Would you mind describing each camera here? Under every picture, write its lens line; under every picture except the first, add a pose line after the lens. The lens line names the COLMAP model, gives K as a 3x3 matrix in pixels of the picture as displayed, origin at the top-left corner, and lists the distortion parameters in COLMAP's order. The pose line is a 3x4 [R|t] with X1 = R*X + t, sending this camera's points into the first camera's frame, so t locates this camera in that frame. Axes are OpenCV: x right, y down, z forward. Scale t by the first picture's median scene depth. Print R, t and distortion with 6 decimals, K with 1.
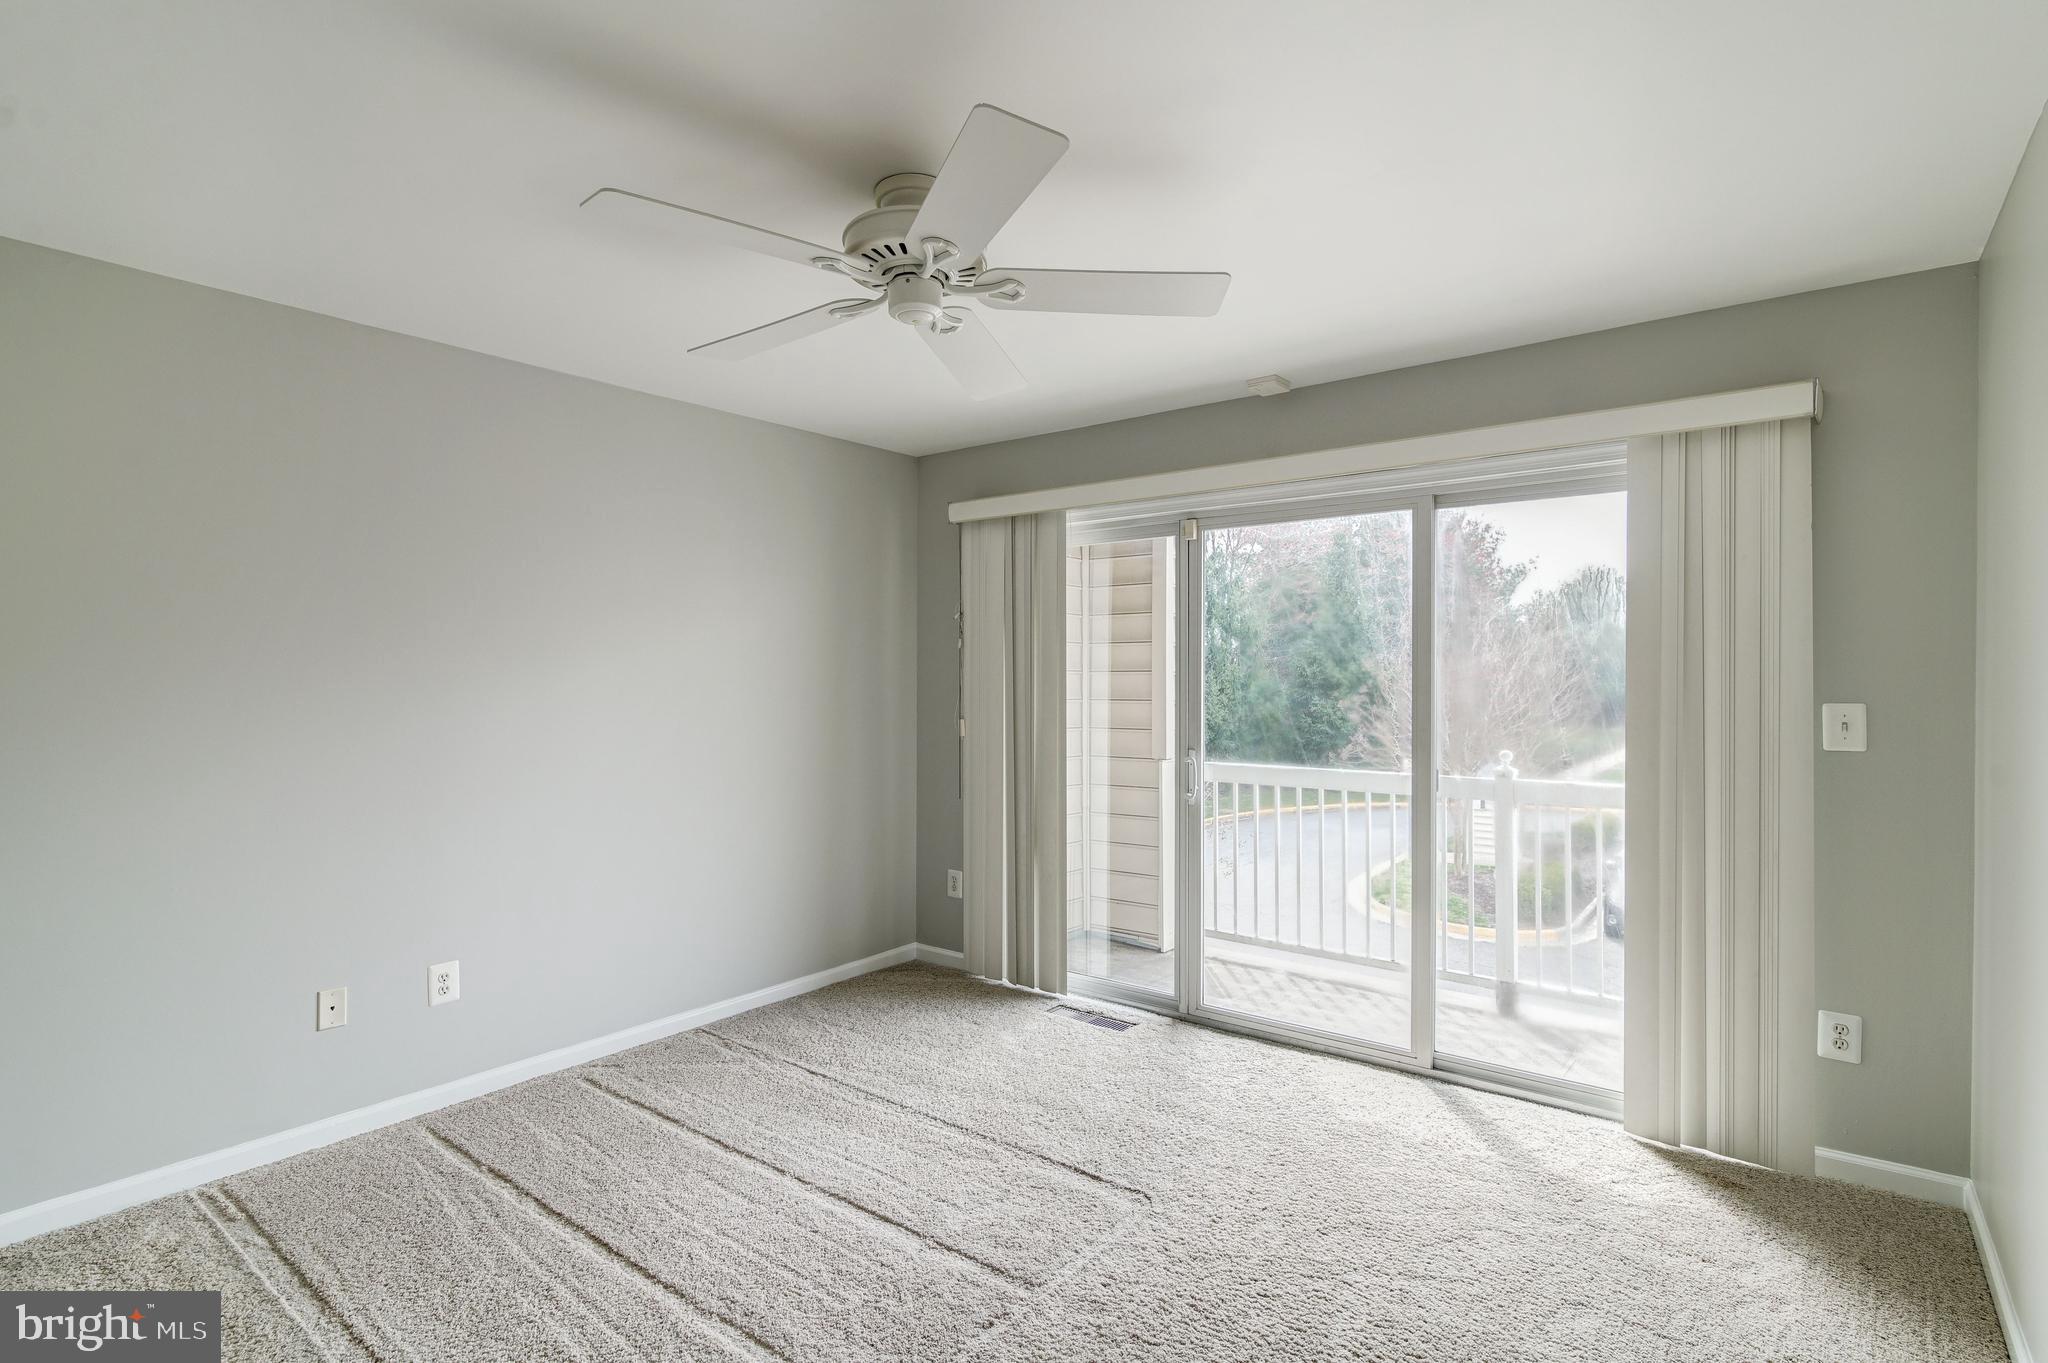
lens RADIAL K [[1012.6, 0, 1024.0], [0, 1012.6, 681.5], [0, 0, 1]] dist [-0.000709, 0.000380]
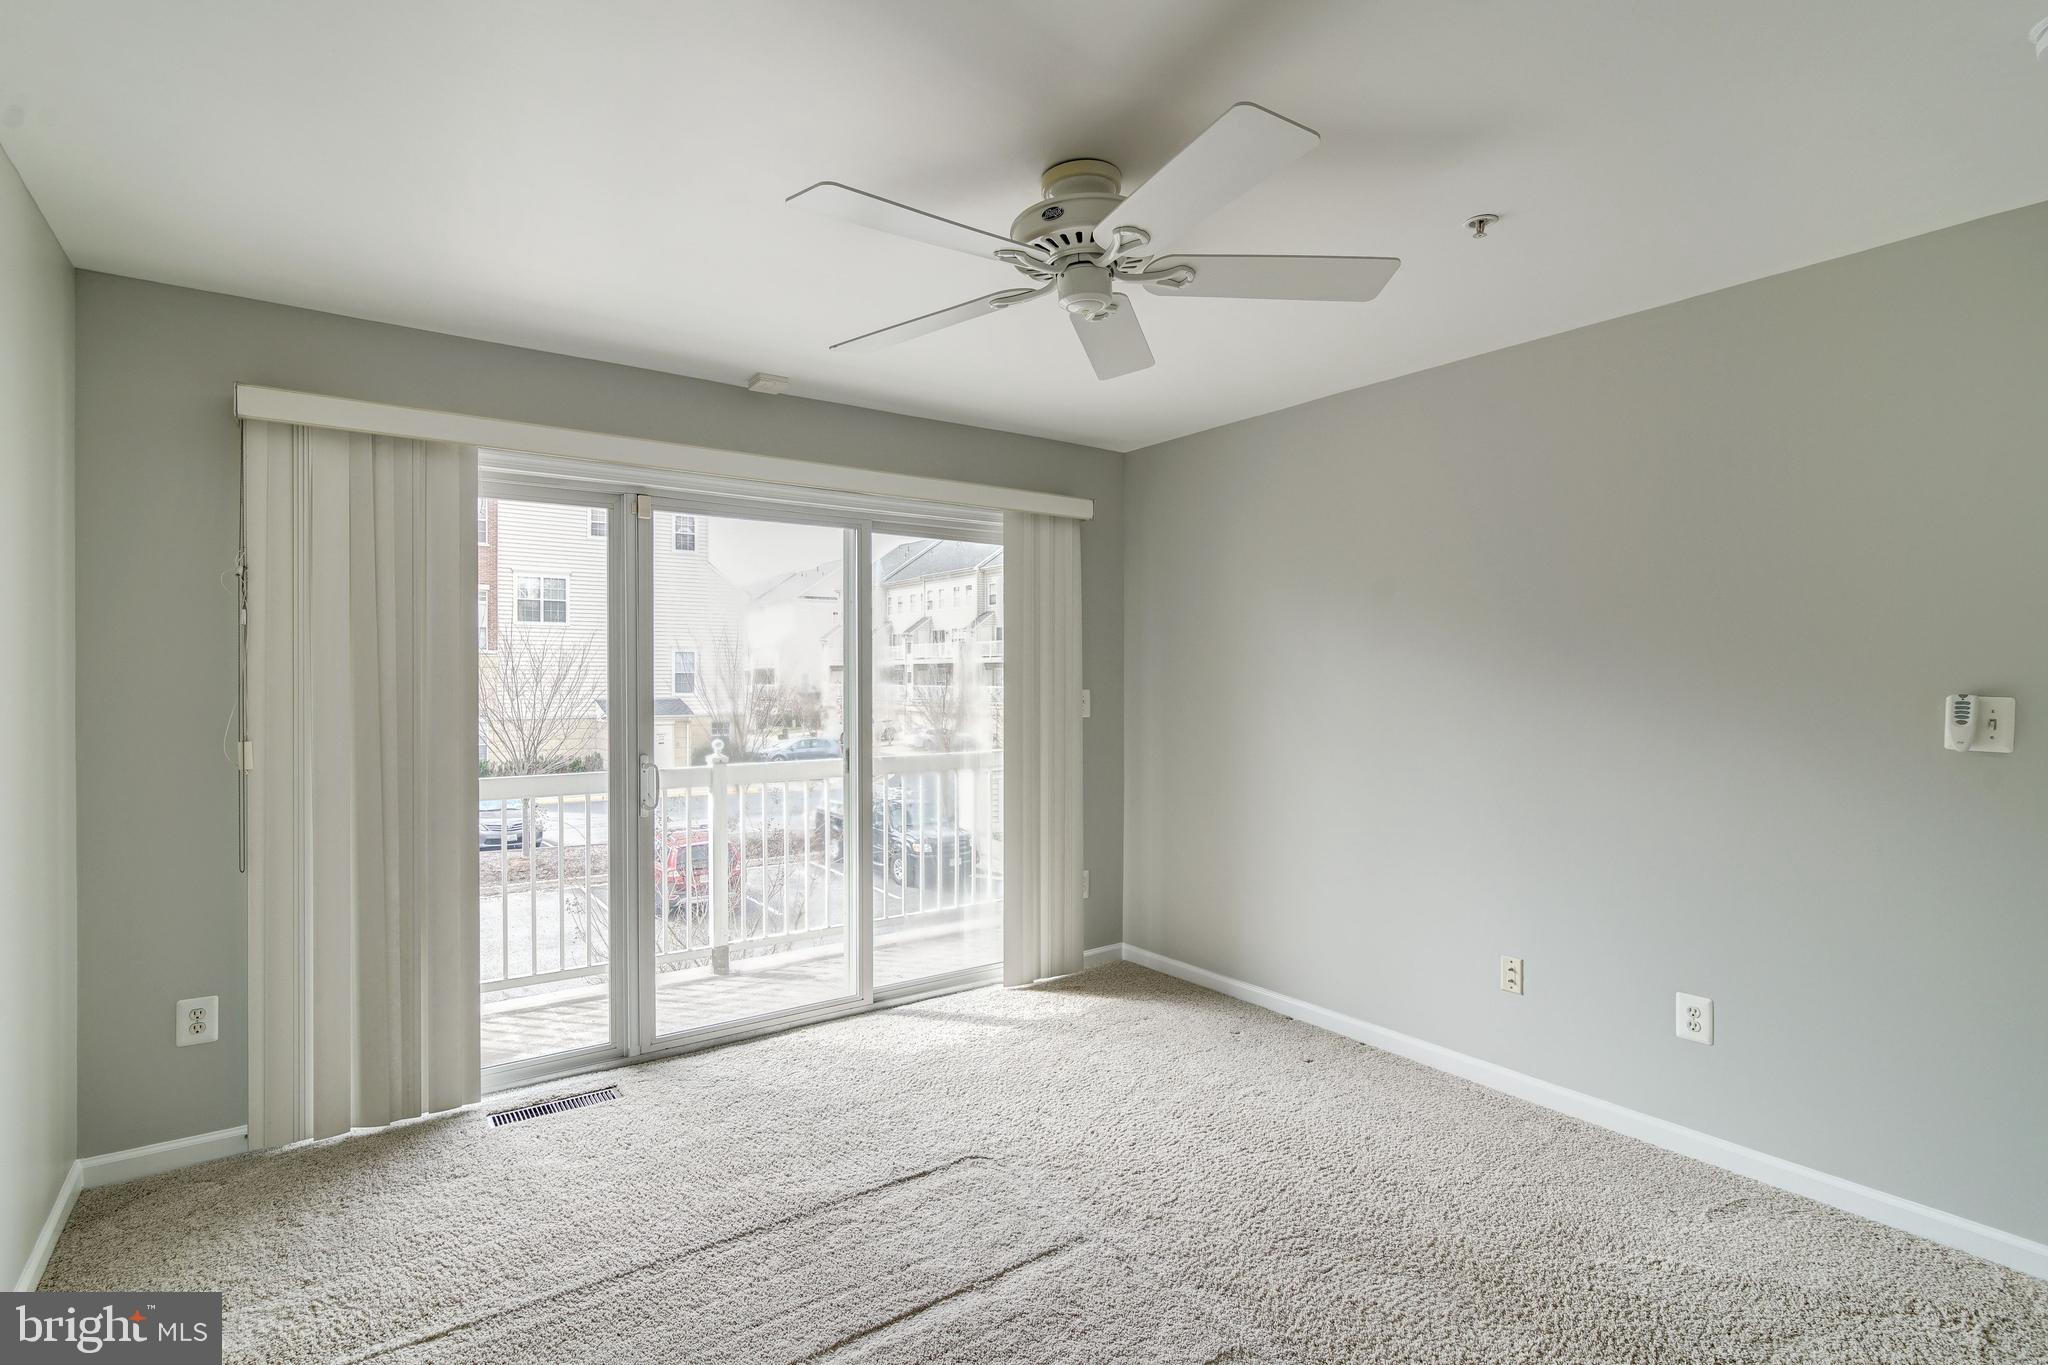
lens RADIAL K [[1012.6, 0, 1024.0], [0, 1012.6, 682.5], [0, 0, 1]] dist [-0.000709, 0.000380]
pose [[0.266263, -0.006569, 0.963878, -0.677670], [0.002694, 0.999978, 0.006071, -0.000832], [-0.963897, 0.000980, 0.266275, 0.500956]]
